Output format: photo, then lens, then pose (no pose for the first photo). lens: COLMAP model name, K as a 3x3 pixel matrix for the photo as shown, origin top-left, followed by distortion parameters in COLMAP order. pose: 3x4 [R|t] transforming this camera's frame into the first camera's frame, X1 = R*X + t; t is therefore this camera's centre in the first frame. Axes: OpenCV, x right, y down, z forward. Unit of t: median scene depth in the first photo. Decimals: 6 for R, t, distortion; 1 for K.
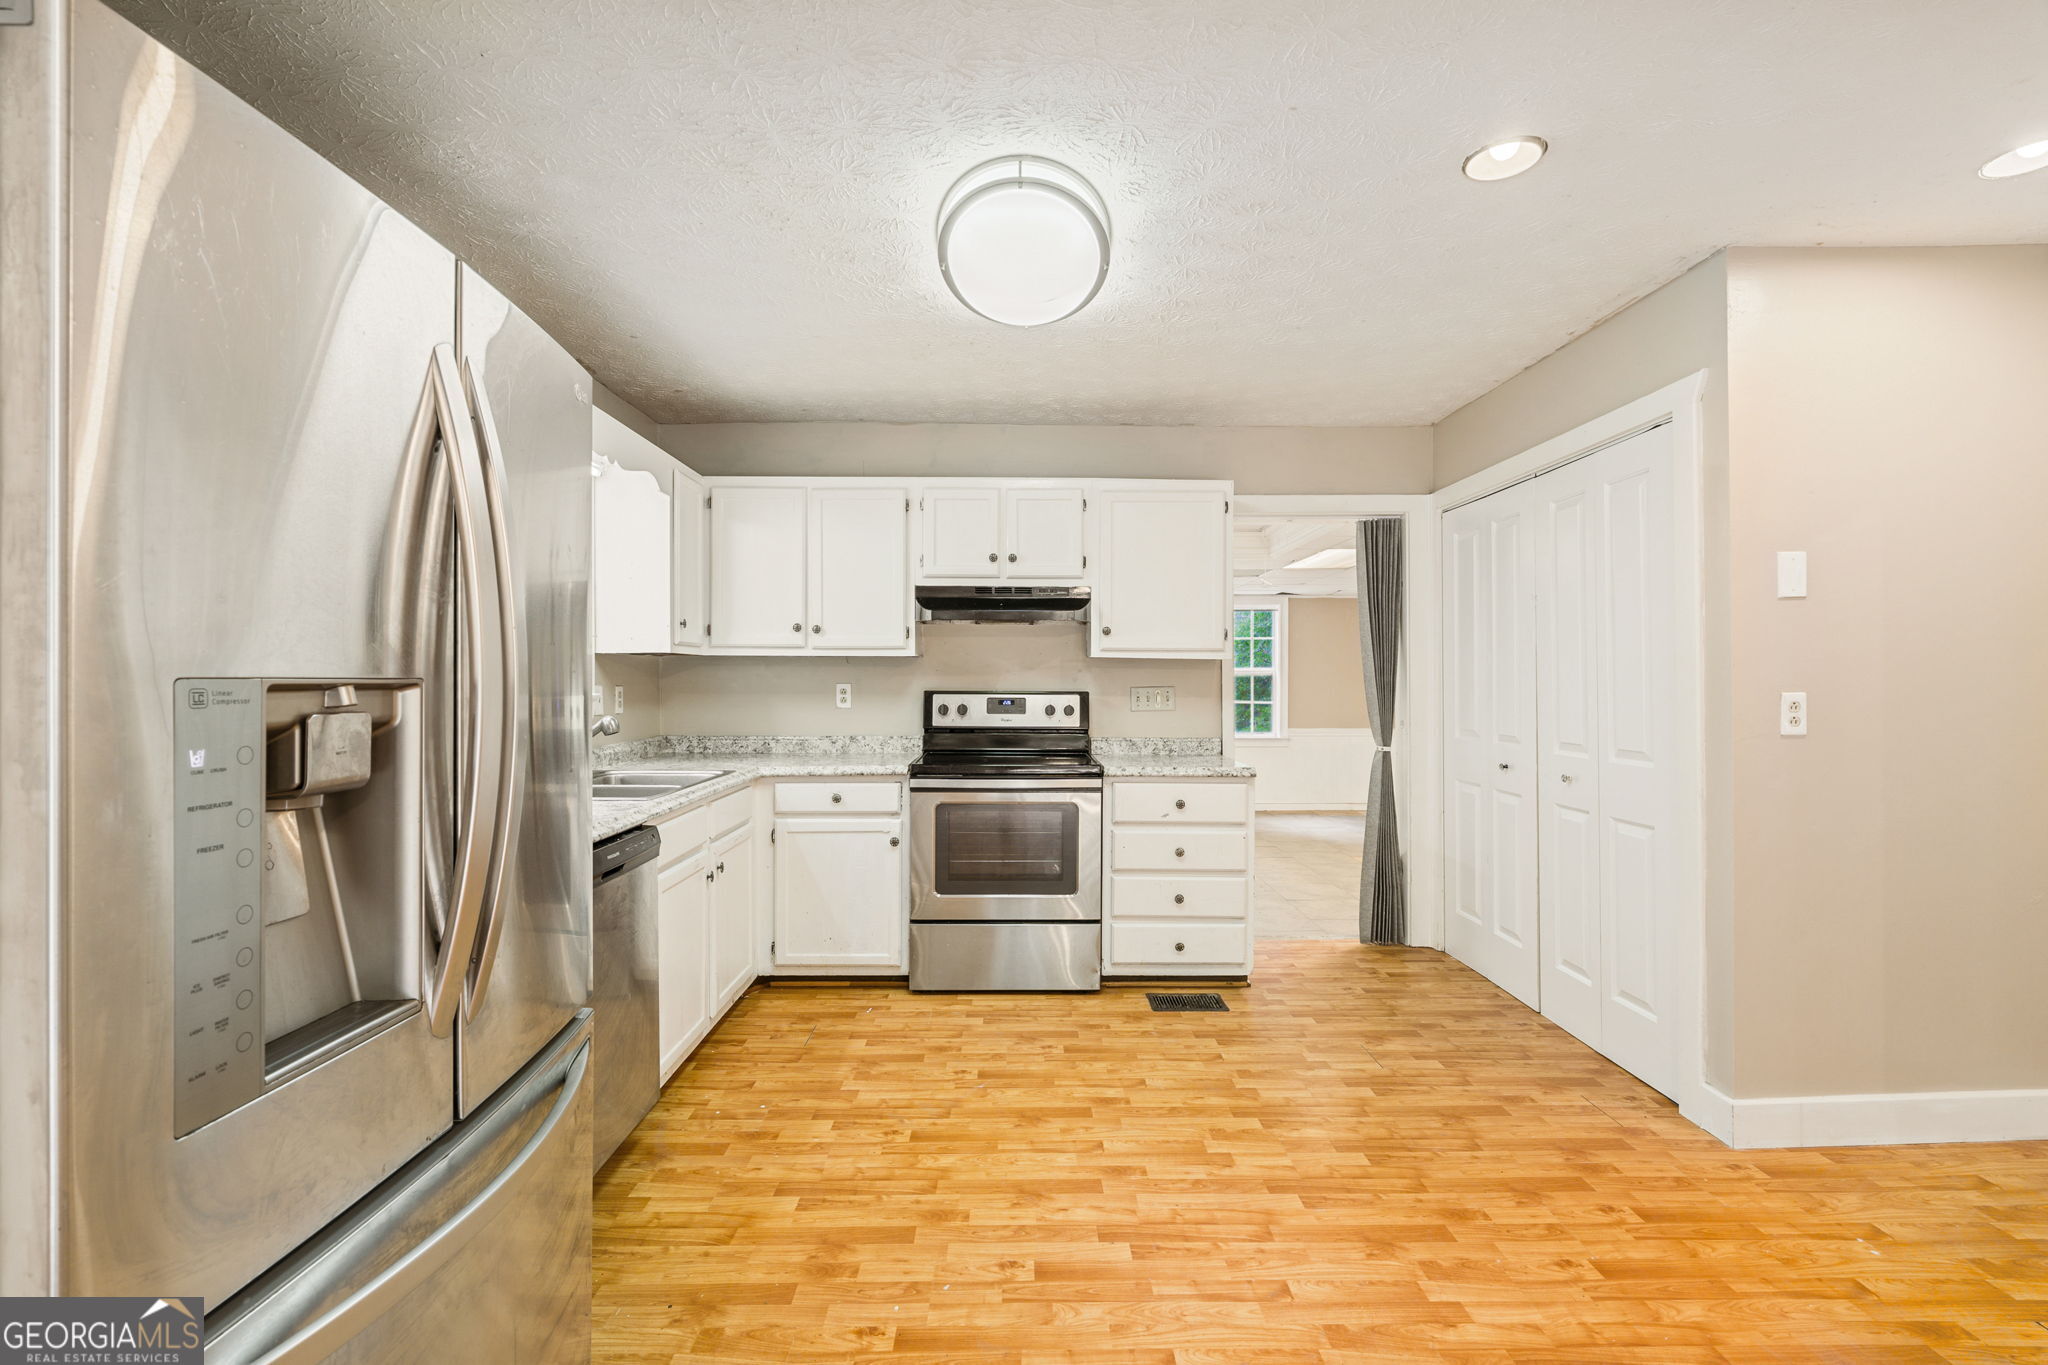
lens RADIAL K [[918.1, 0, 1025.6], [0, 918.1, 679.6], [0, 0, 1]] dist [-0.007776, 0.002337]
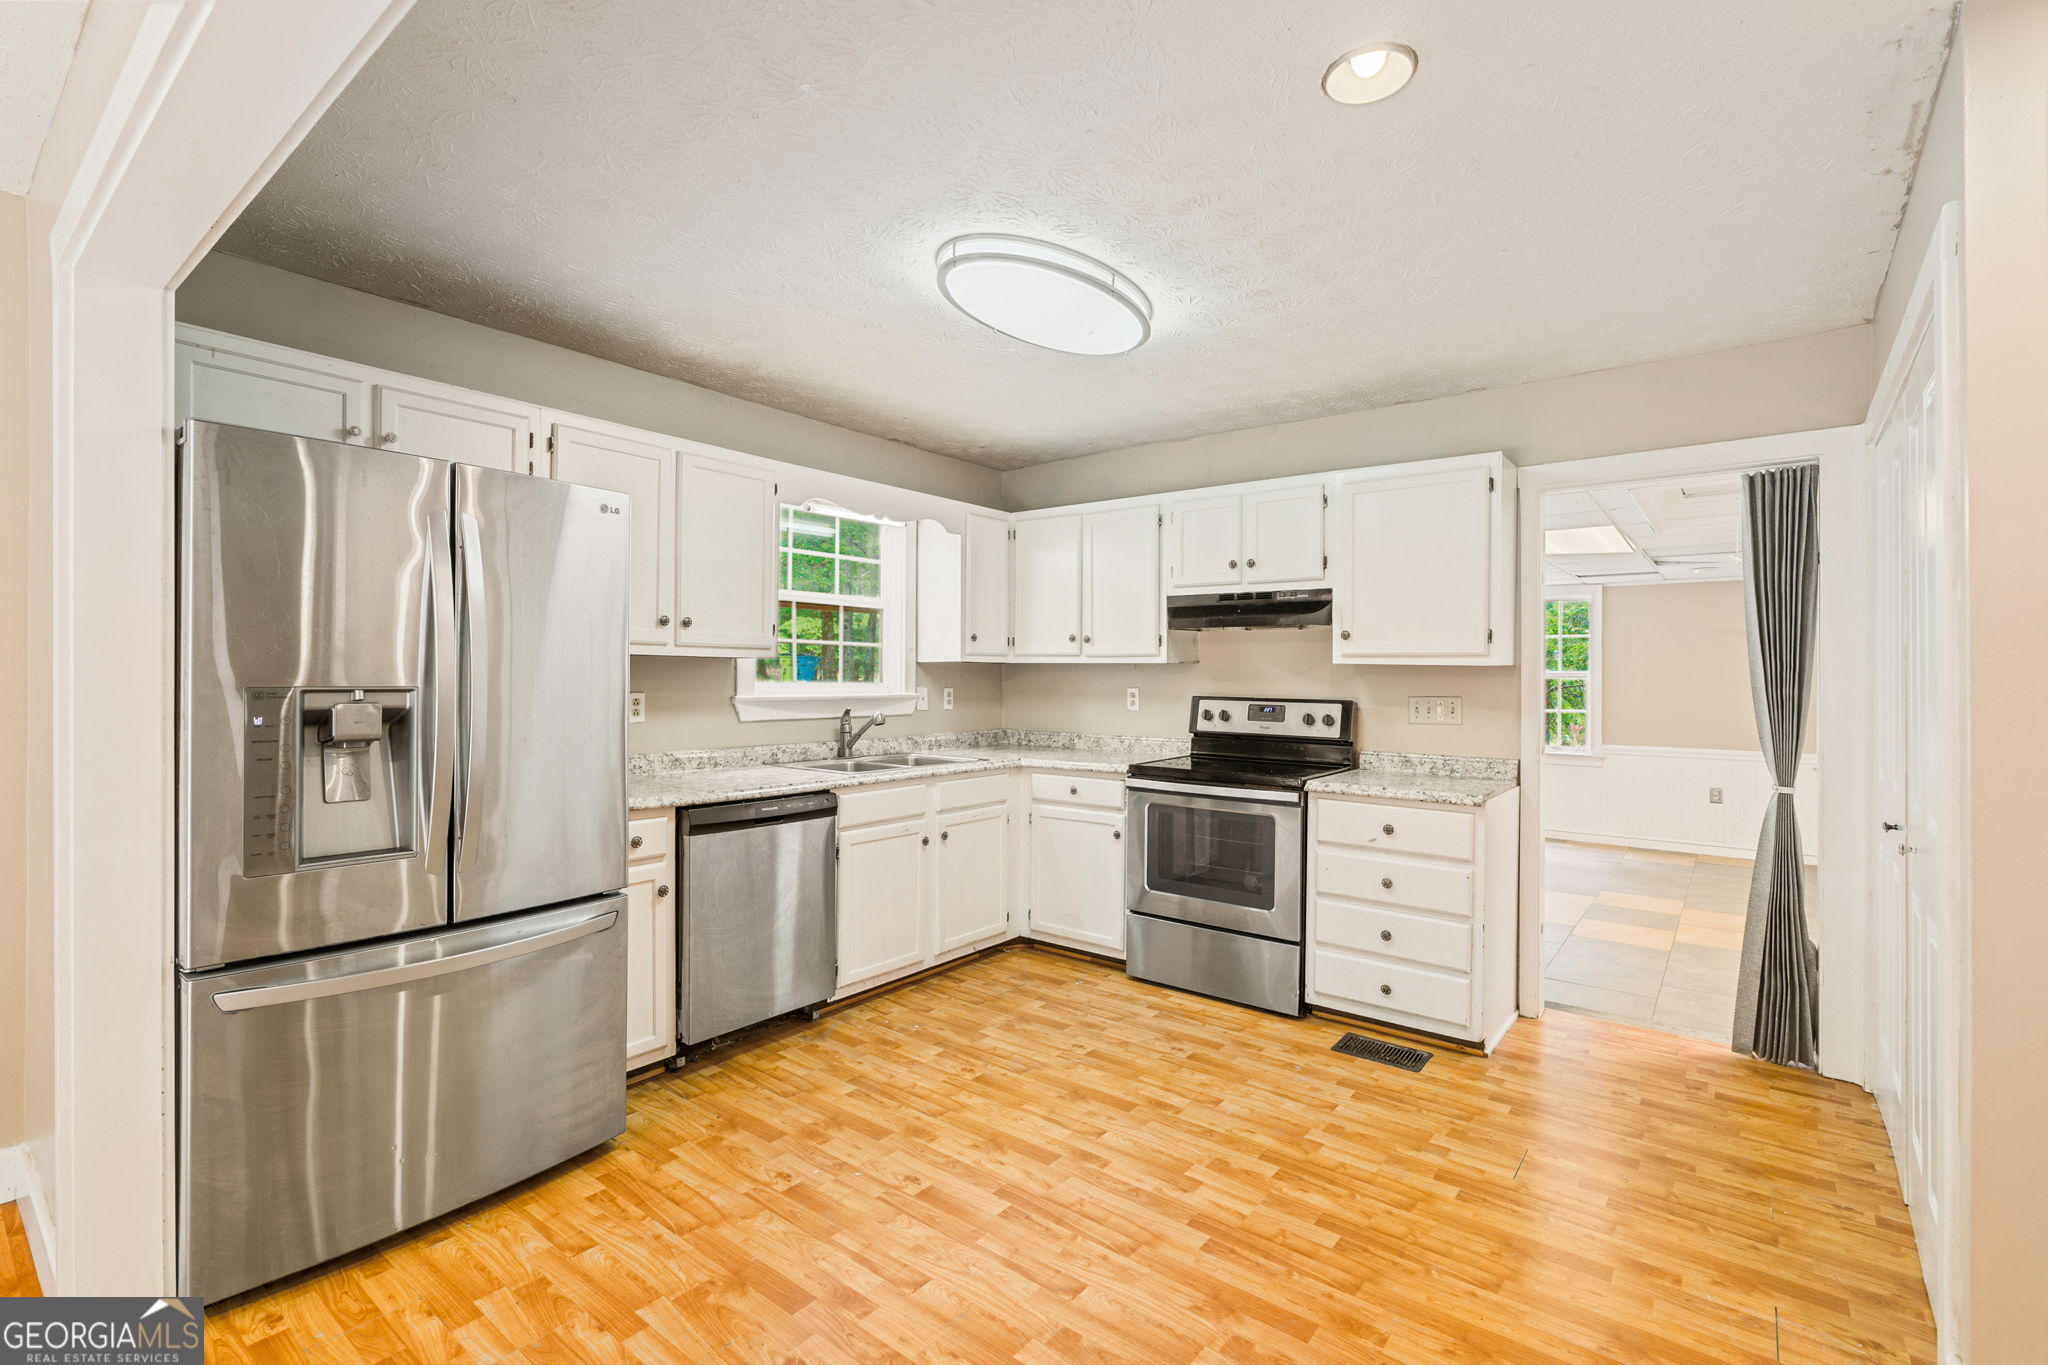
lens RADIAL K [[918.1, 0, 1020.2], [0, 918.1, 679.6], [0, 0, 1]] dist [-0.007776, 0.002337]
pose [[0.775775, 0.007081, -0.630969, 0.452265], [-0.007290, 0.999971, 0.002258, -0.008575], [0.630967, 0.002848, 0.775804, 0.086126]]
